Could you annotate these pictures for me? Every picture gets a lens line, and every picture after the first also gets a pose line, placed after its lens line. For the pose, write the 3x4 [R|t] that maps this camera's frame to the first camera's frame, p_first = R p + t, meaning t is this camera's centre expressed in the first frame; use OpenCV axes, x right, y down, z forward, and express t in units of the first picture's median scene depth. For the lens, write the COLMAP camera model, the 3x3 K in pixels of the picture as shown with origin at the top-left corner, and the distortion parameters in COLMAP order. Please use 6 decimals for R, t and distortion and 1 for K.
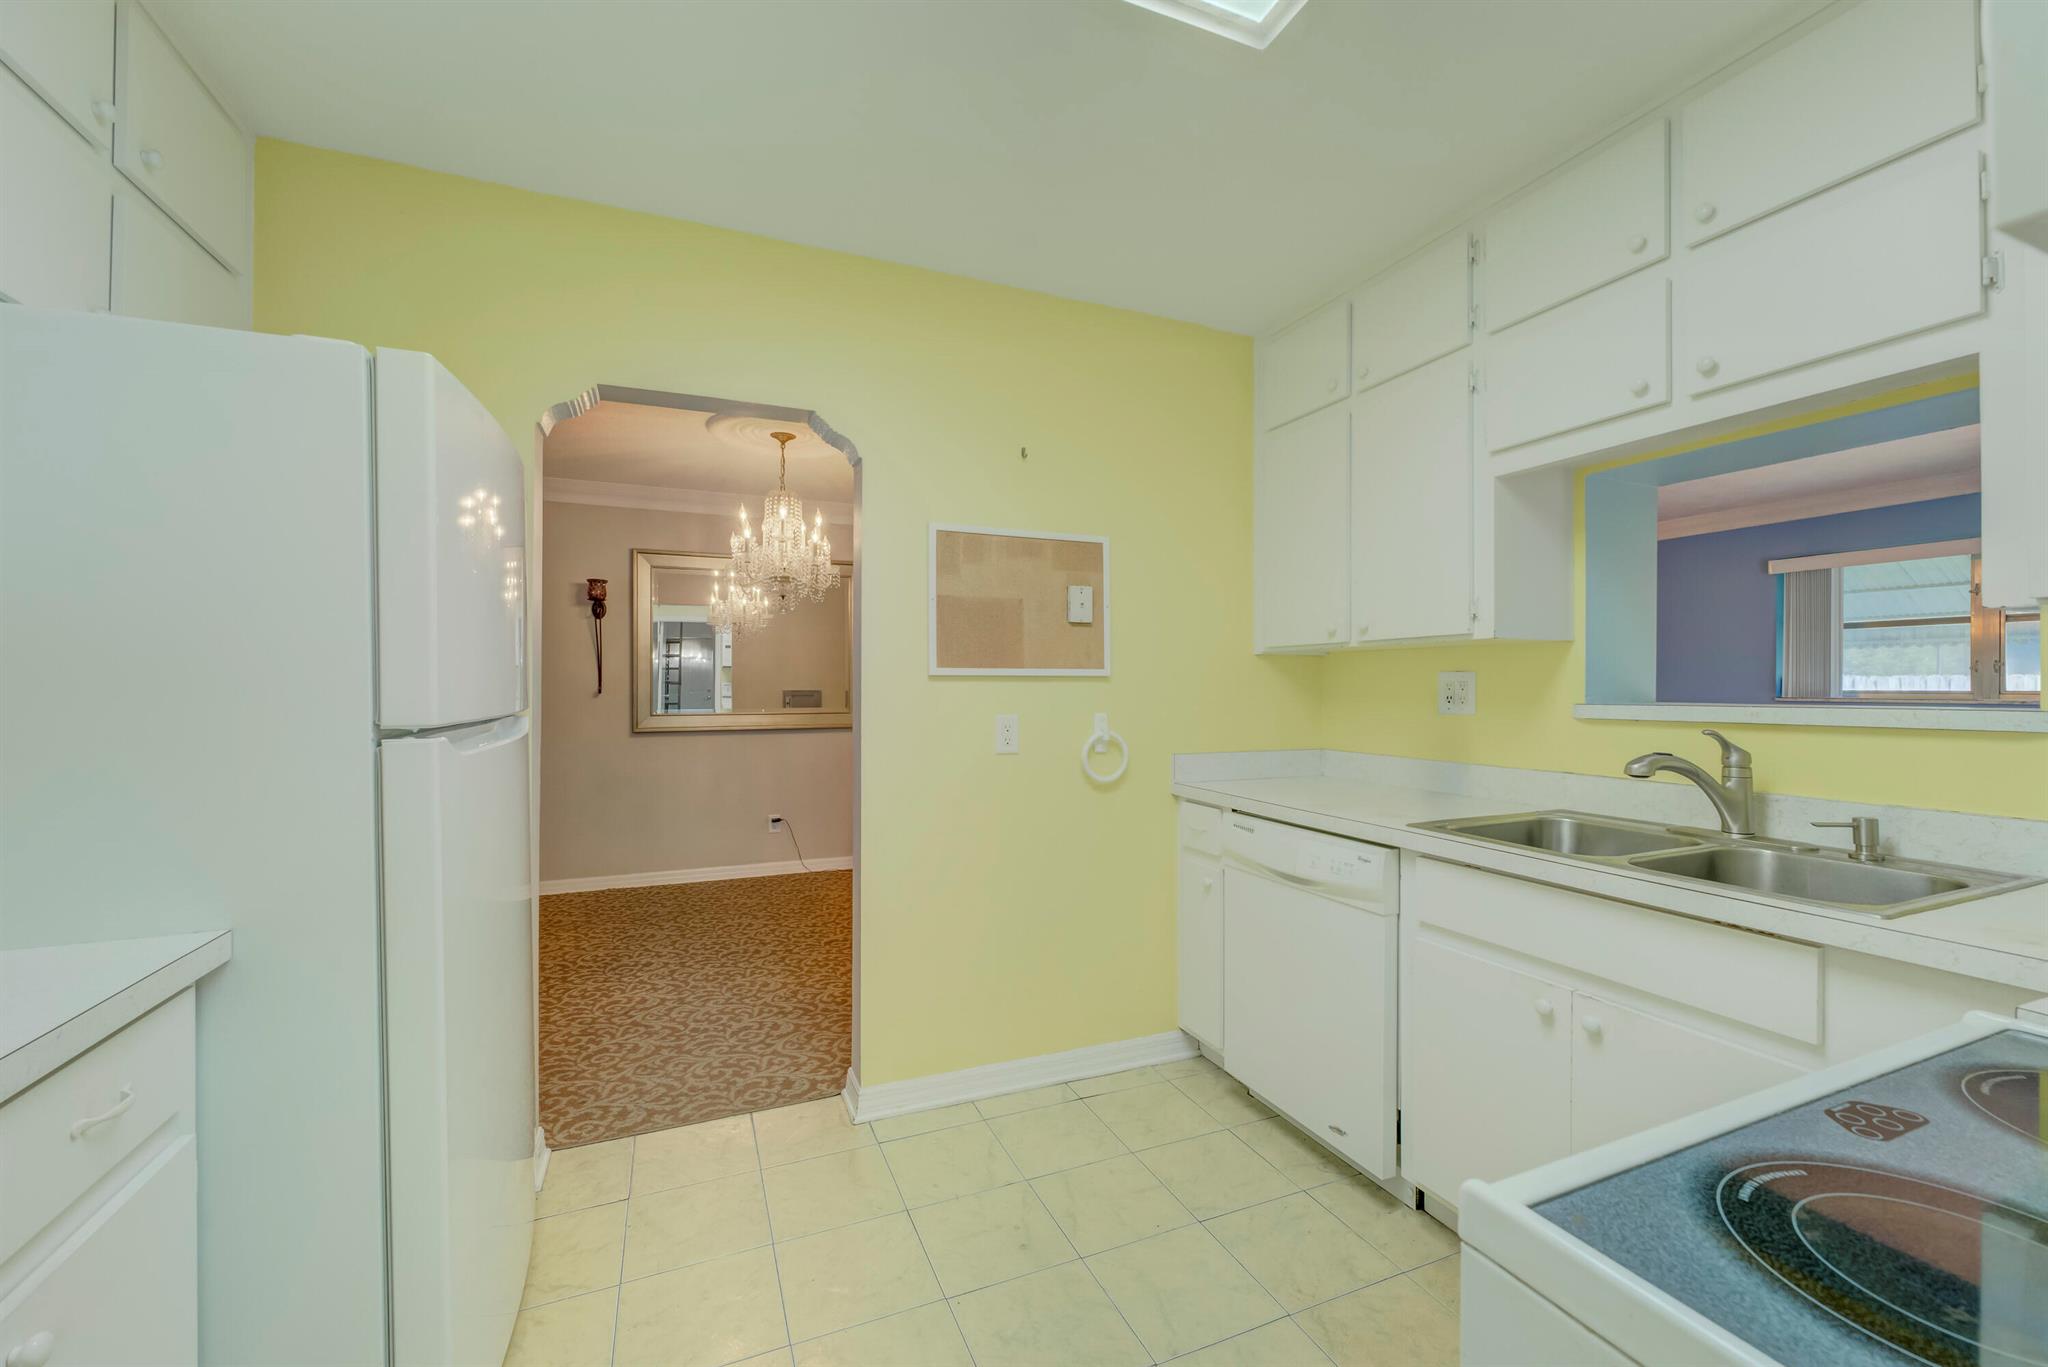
lens RADIAL K [[818.7, 0, 1028.3], [0, 818.7, 683.4], [0, 0, 1]] dist [-0.000294, -0.000359]
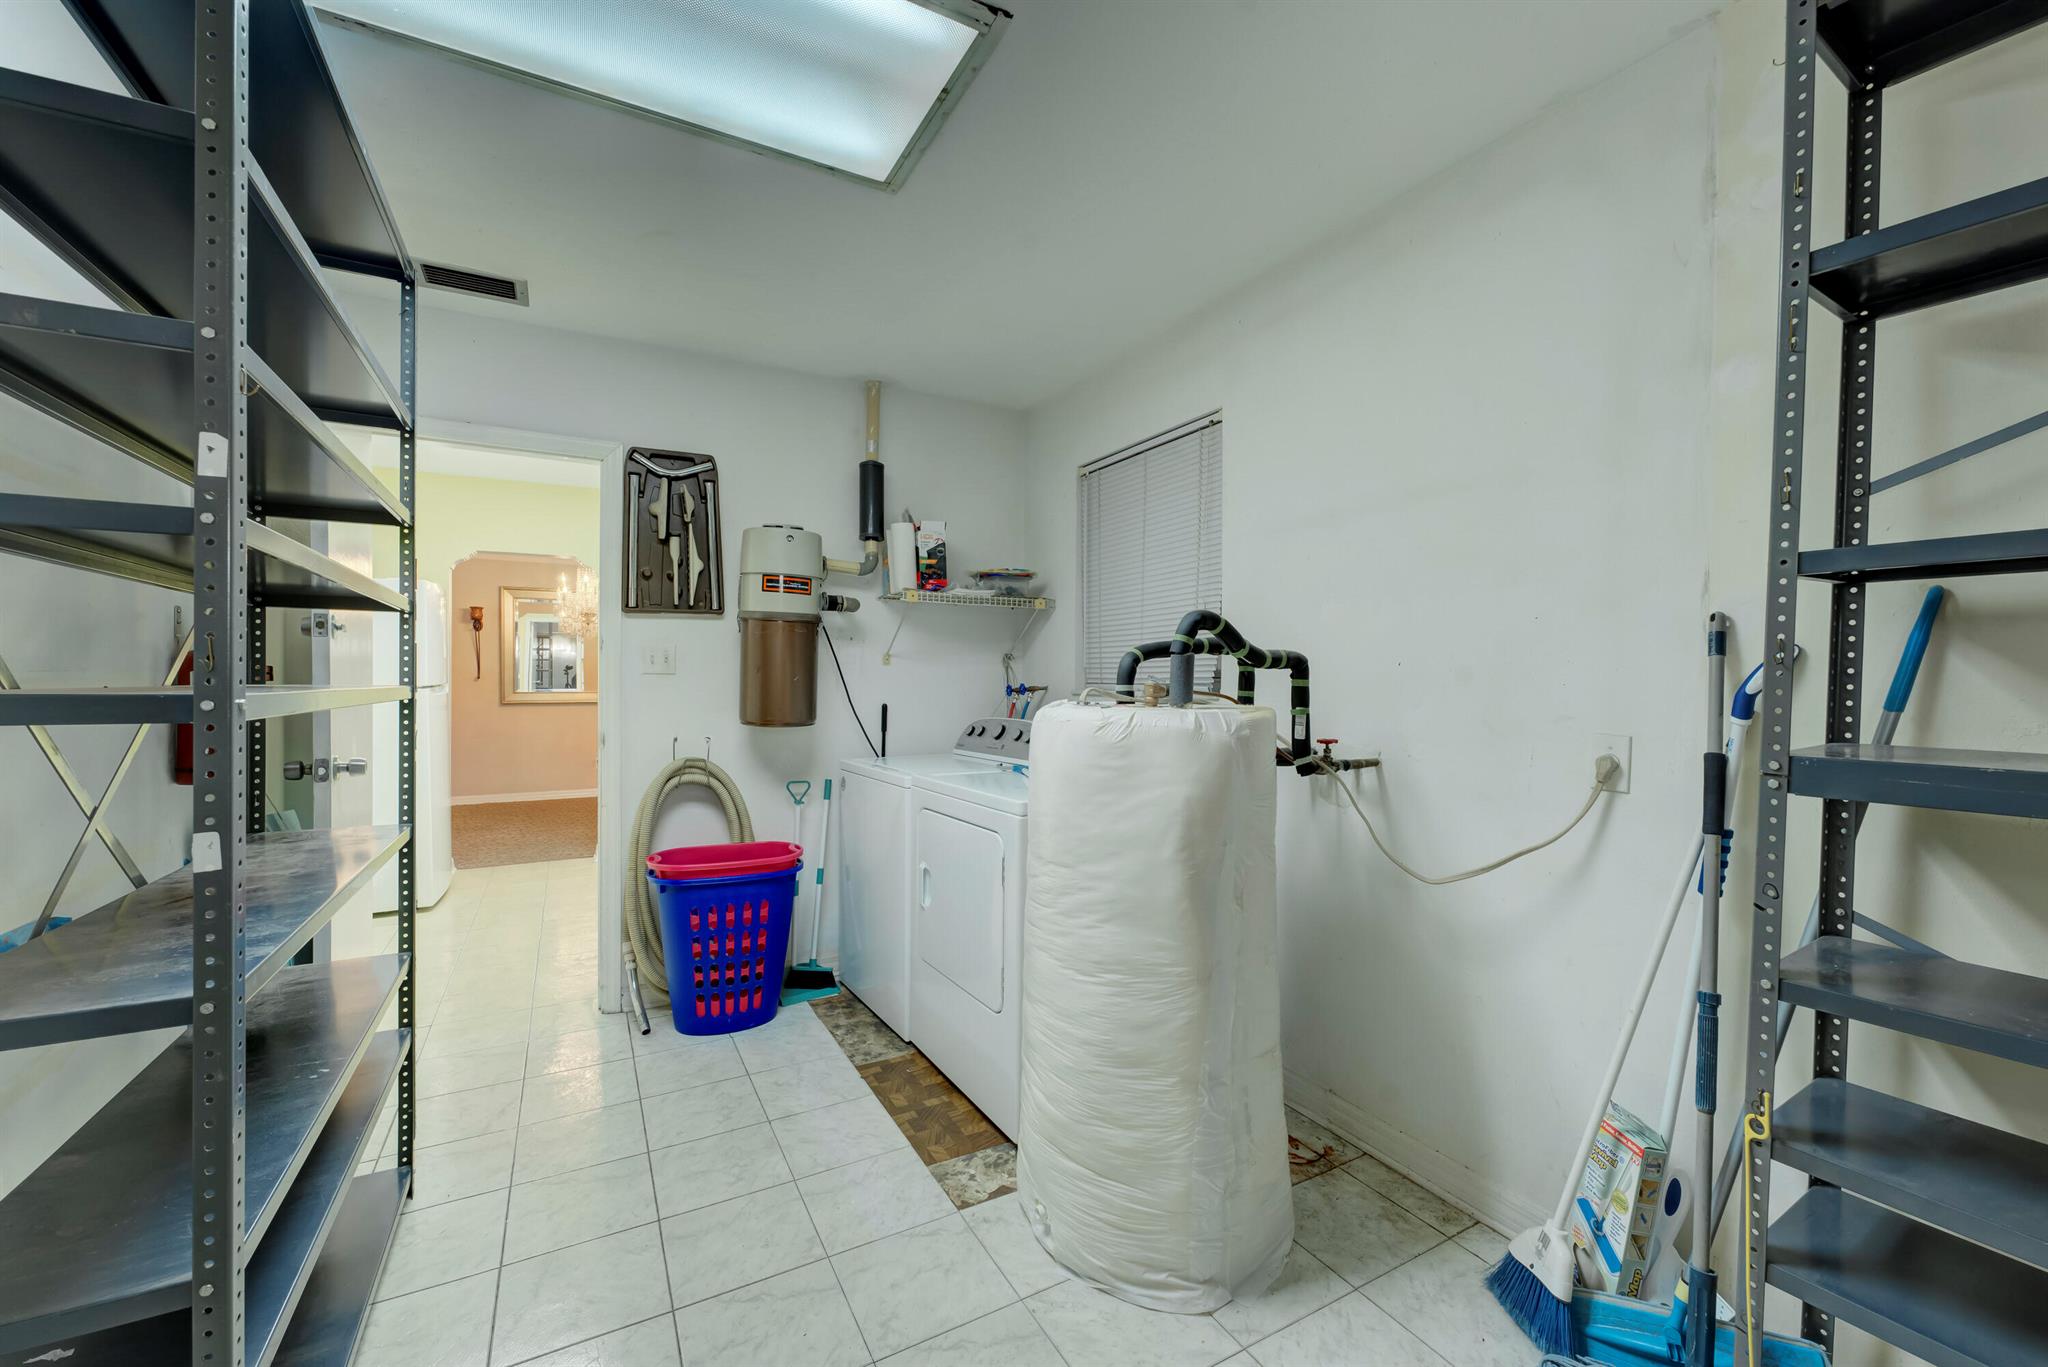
lens RADIAL K [[818.7, 0, 1028.3], [0, 818.7, 683.4], [0, 0, 1]] dist [-0.000294, -0.000359]
pose [[0.994278, 0.000235, 0.106819, 0.353951], [-0.001698, 0.999906, 0.013607, -0.002283], [-0.106805, -0.013711, 0.994185, -0.668333]]
